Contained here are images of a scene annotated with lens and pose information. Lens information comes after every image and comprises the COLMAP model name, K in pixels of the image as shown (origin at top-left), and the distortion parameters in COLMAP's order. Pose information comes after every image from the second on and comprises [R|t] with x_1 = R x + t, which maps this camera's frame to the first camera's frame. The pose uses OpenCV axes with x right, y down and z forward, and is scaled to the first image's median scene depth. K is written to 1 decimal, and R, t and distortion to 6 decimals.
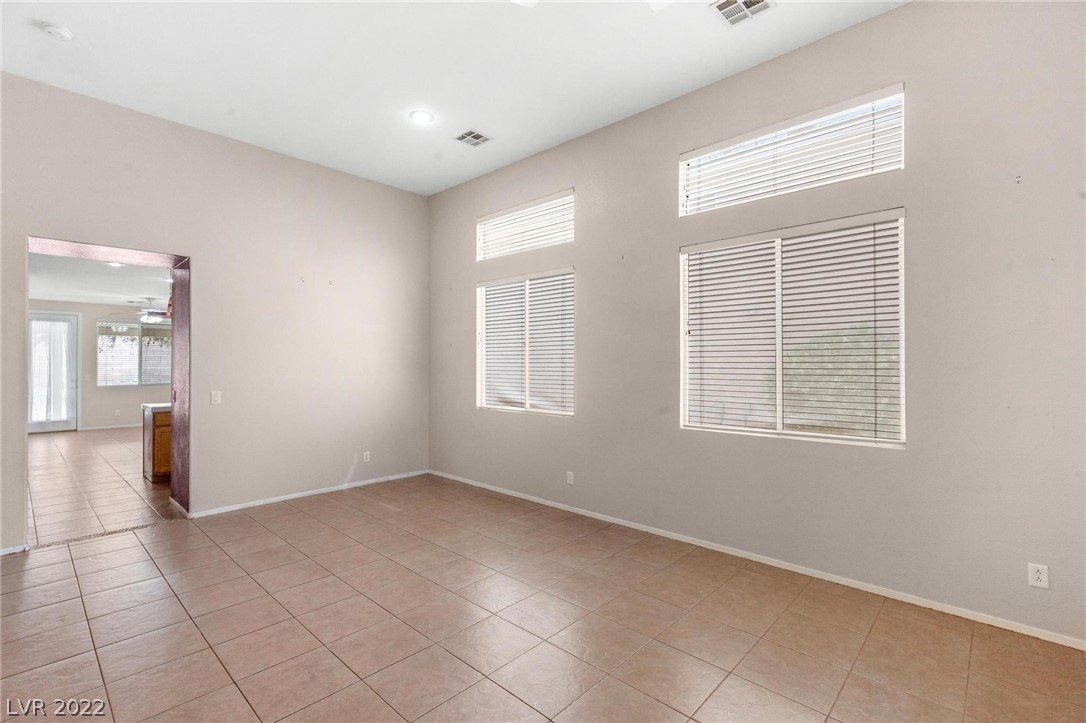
lens RADIAL K [[486.6, 0, 541.8], [0, 486.6, 357.1], [0, 0, 1]] dist [0.003709, 0.000557]
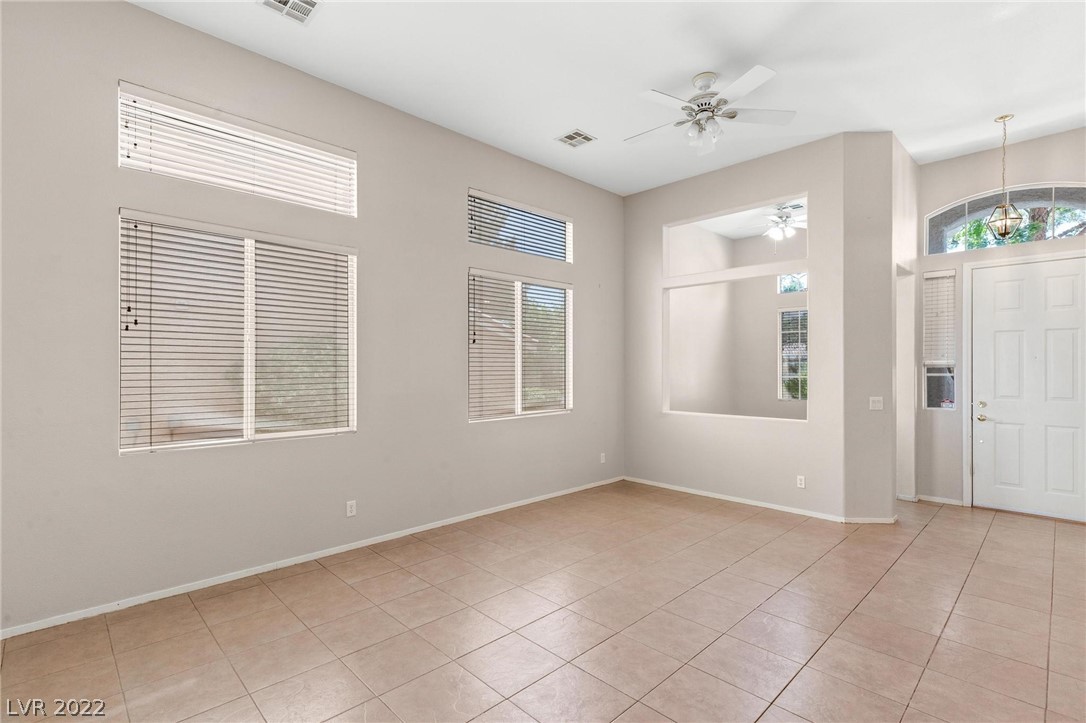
lens RADIAL K [[486.6, 0, 541.5], [0, 486.6, 368.0], [0, 0, 1]] dist [0.003709, 0.000557]
pose [[0.071473, -0.001768, 0.997441, -0.836245], [-0.009380, 0.999953, 0.002444, 0.011429], [-0.997398, -0.009531, 0.071453, 0.724205]]
